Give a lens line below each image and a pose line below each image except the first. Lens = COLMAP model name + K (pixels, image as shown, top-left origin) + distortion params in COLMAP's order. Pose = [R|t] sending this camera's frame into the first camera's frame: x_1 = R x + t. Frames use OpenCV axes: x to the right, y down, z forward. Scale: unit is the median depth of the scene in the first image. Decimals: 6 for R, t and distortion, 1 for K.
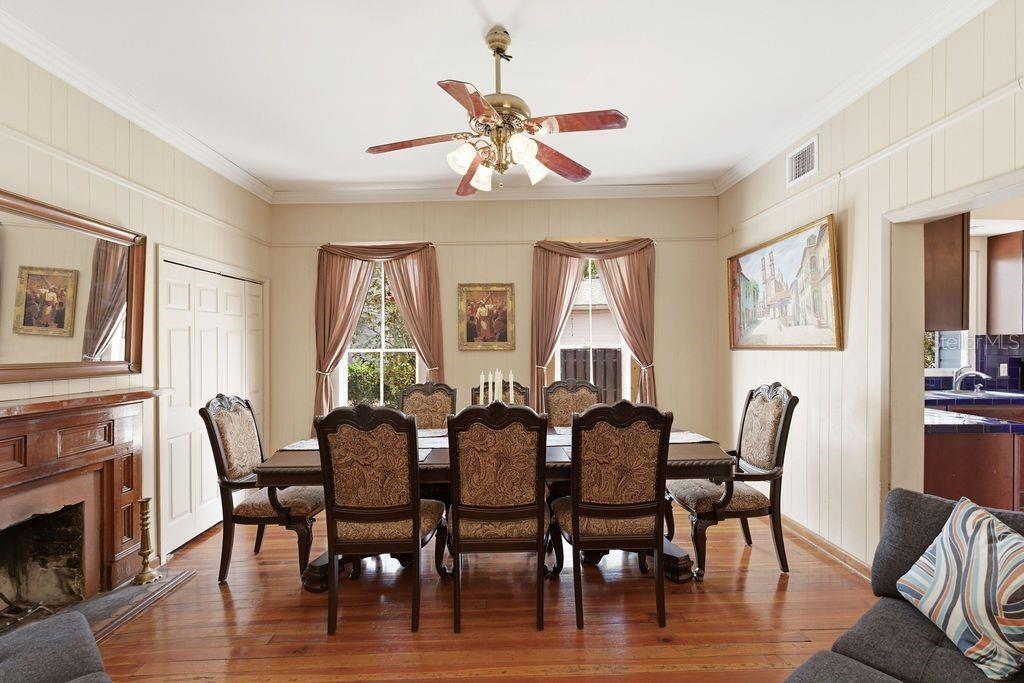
lens RADIAL K [[476.4, 0, 512.0], [0, 476.4, 341.5], [0, 0, 1]] dist [-0.000903, 0.000191]
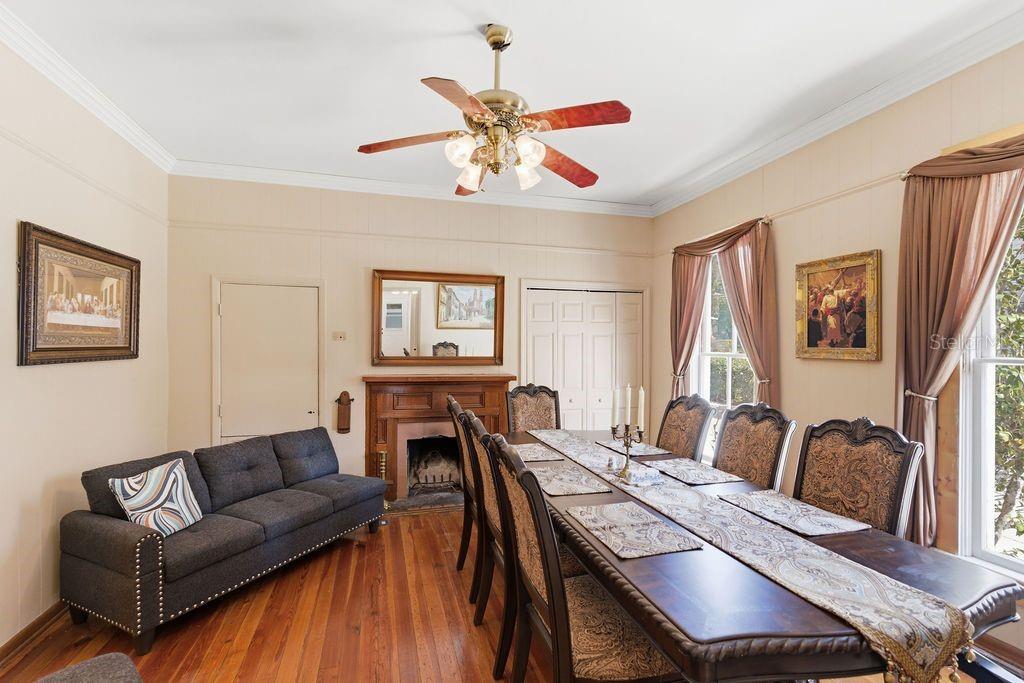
lens RADIAL K [[476.4, 0, 512.0], [0, 476.4, 341.5], [0, 0, 1]] dist [-0.000903, 0.000191]
pose [[0.259862, 0.004888, -0.965633, 0.468422], [0.001501, 0.999984, 0.005465, -0.011581], [0.965644, -0.002869, 0.259851, 0.407460]]
